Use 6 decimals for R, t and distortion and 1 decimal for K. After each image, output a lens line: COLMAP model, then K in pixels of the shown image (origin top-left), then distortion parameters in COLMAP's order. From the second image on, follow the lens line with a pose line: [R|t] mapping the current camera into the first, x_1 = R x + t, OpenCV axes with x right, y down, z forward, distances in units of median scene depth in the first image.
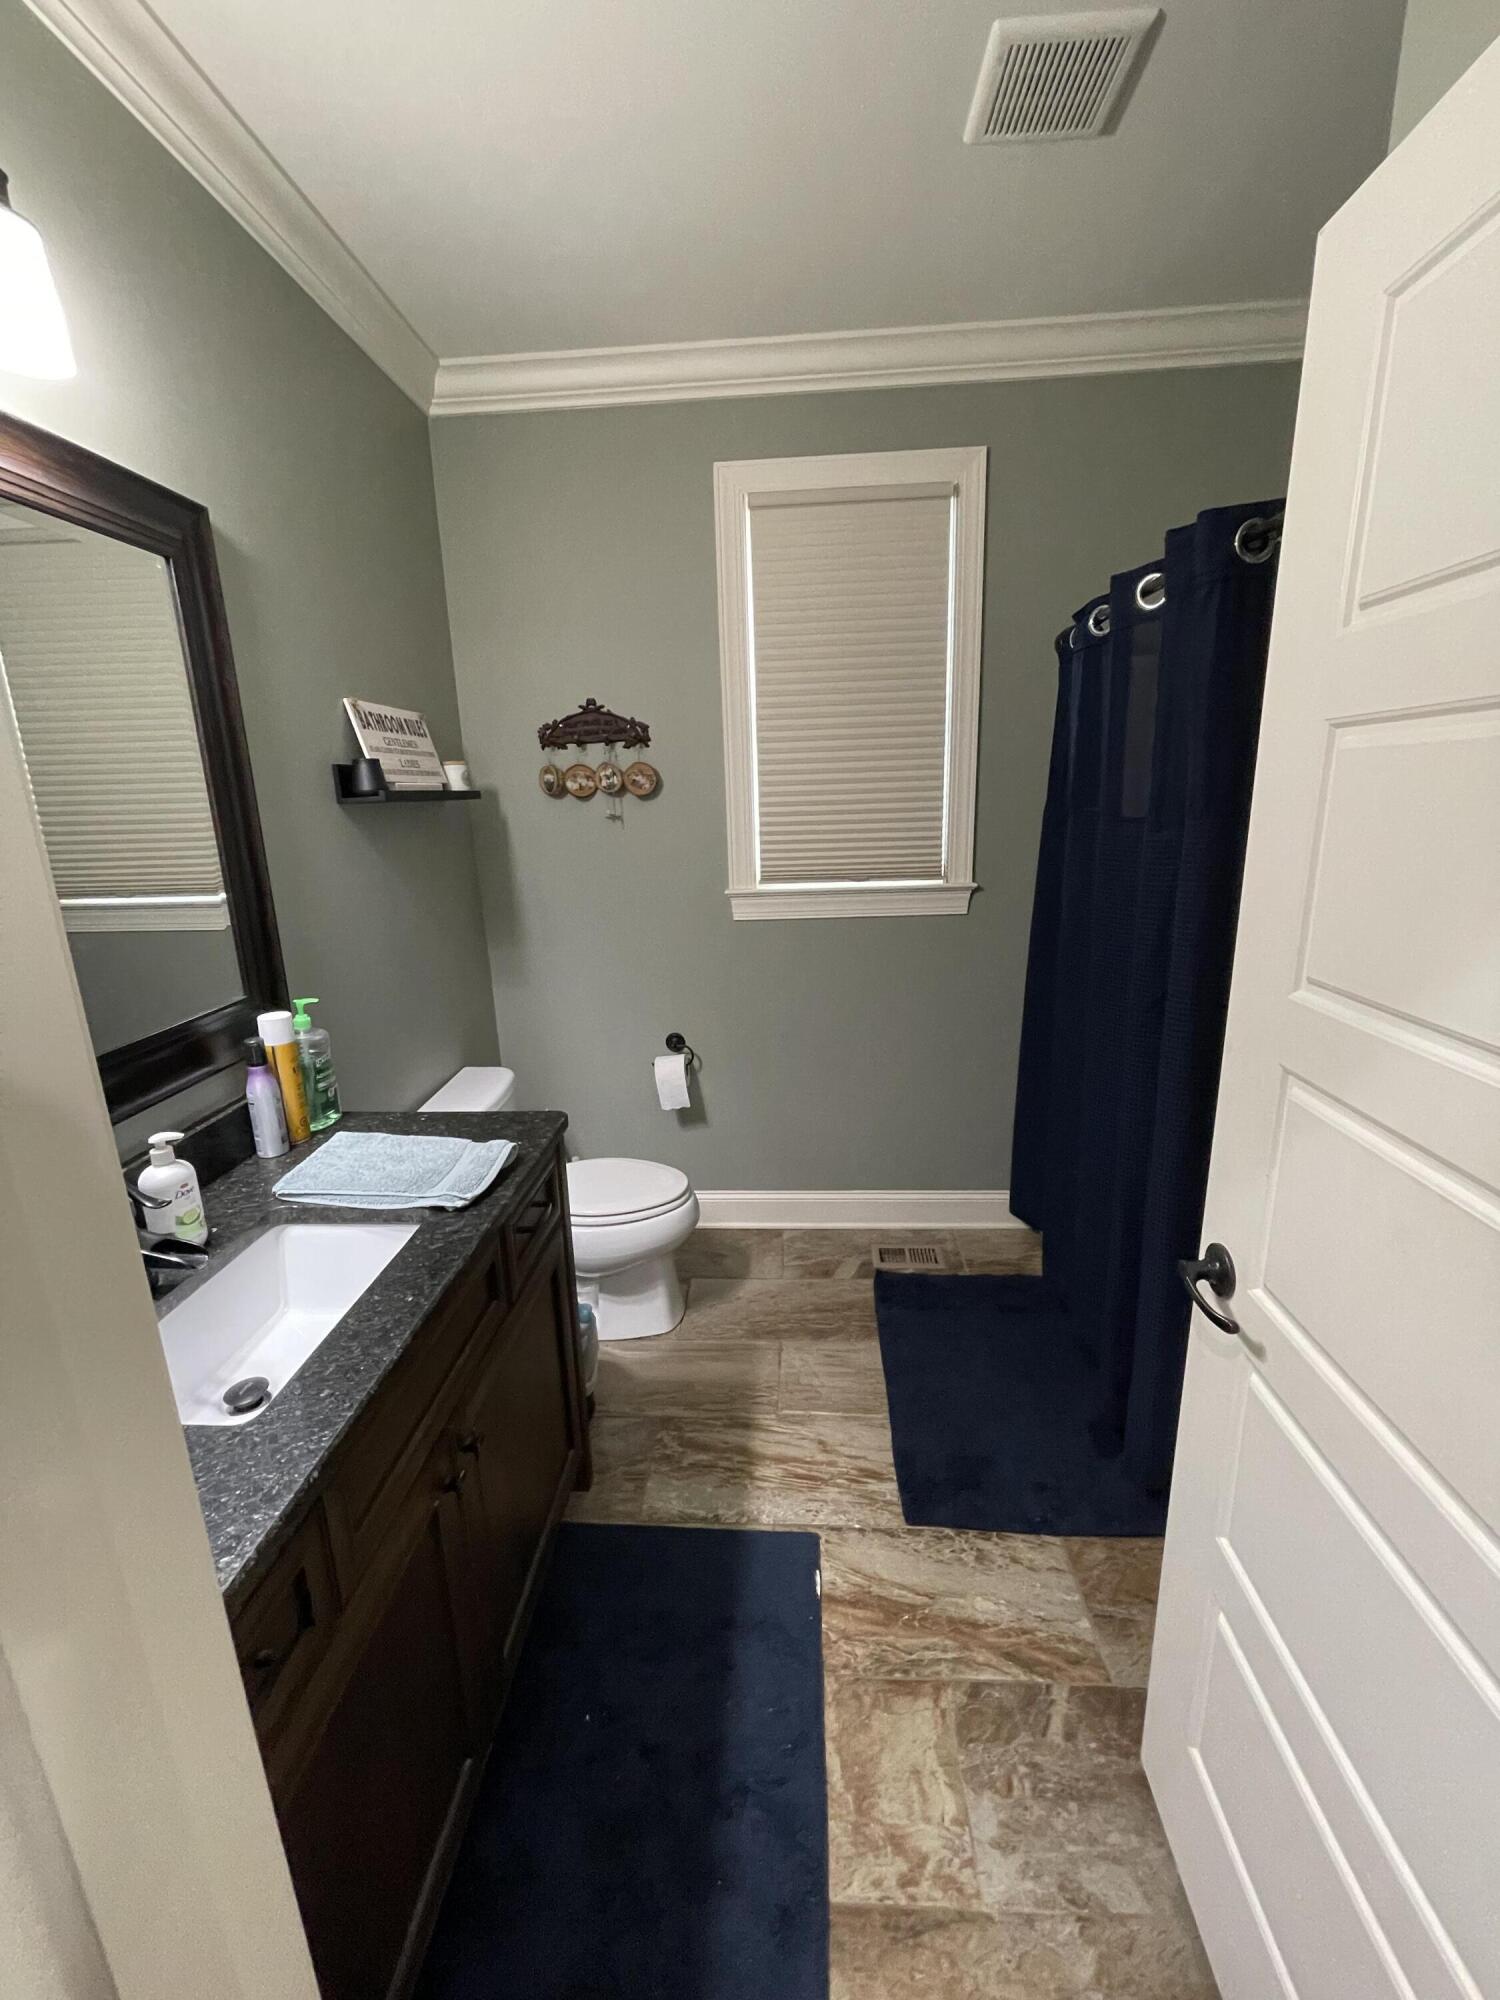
lens RADIAL K [[811.9, 0, 750.0], [0, 811.9, 1000.0], [0, 0, 1]] dist [-0.010068, 0.007024]
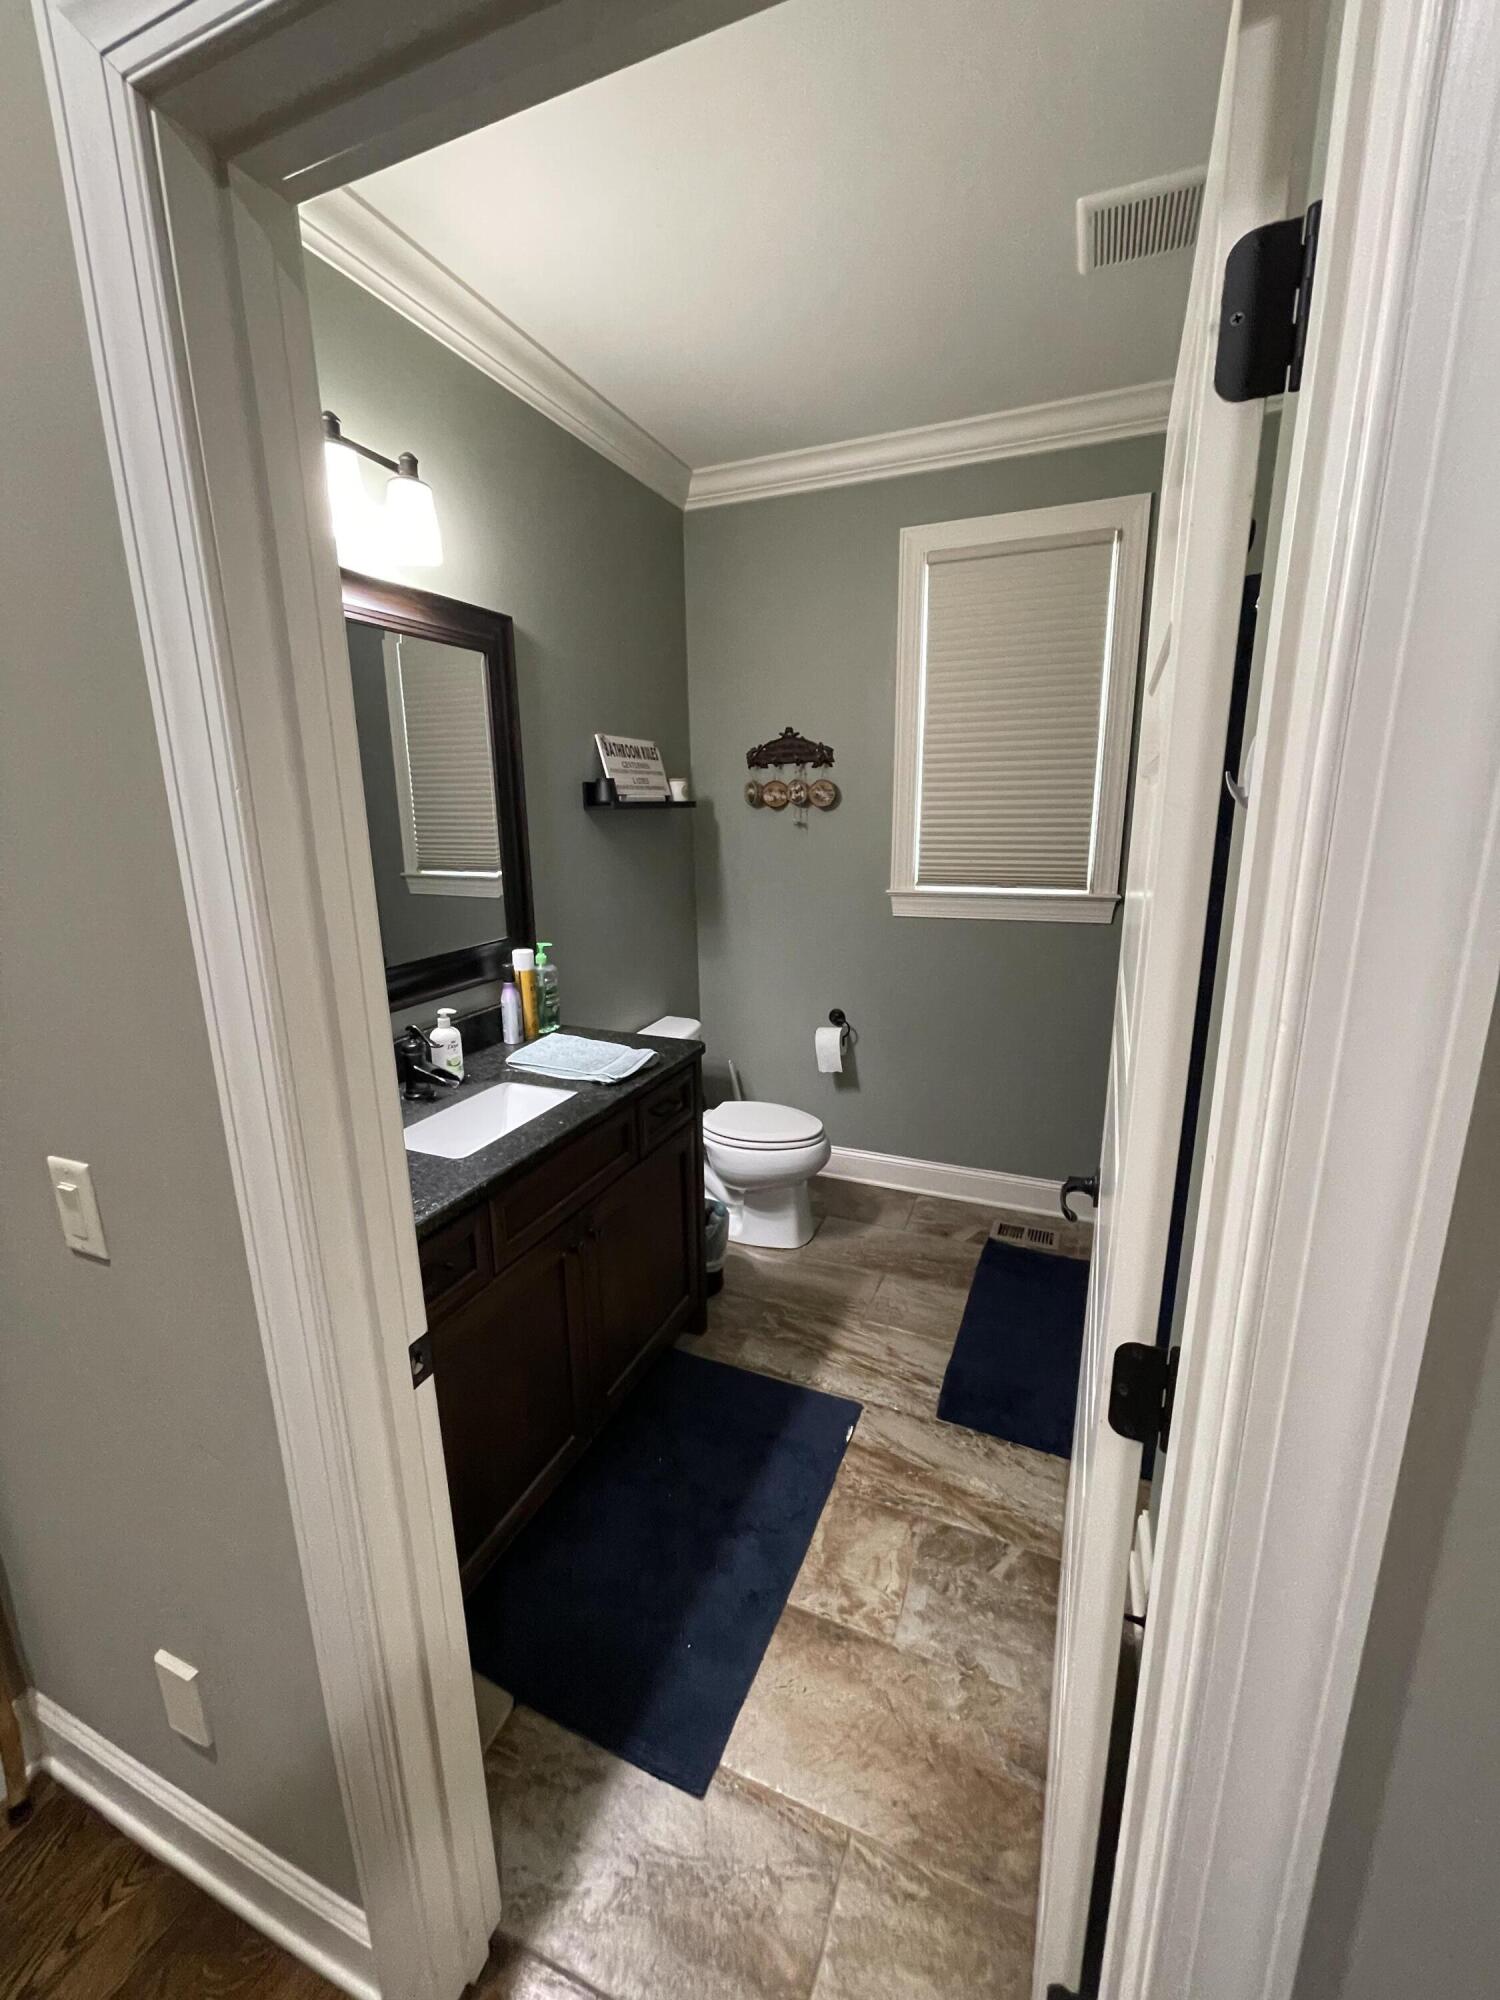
lens RADIAL K [[833.7, 0, 757.8], [0, 833.7, 1012.2], [0, 0, 1]] dist [0.000072, 0.000135]
pose [[0.940462, 0.099002, -0.325162, 0.278575], [-0.098812, 0.994958, 0.017143, 0.052004], [0.325219, 0.016007, 0.945503, -0.262082]]
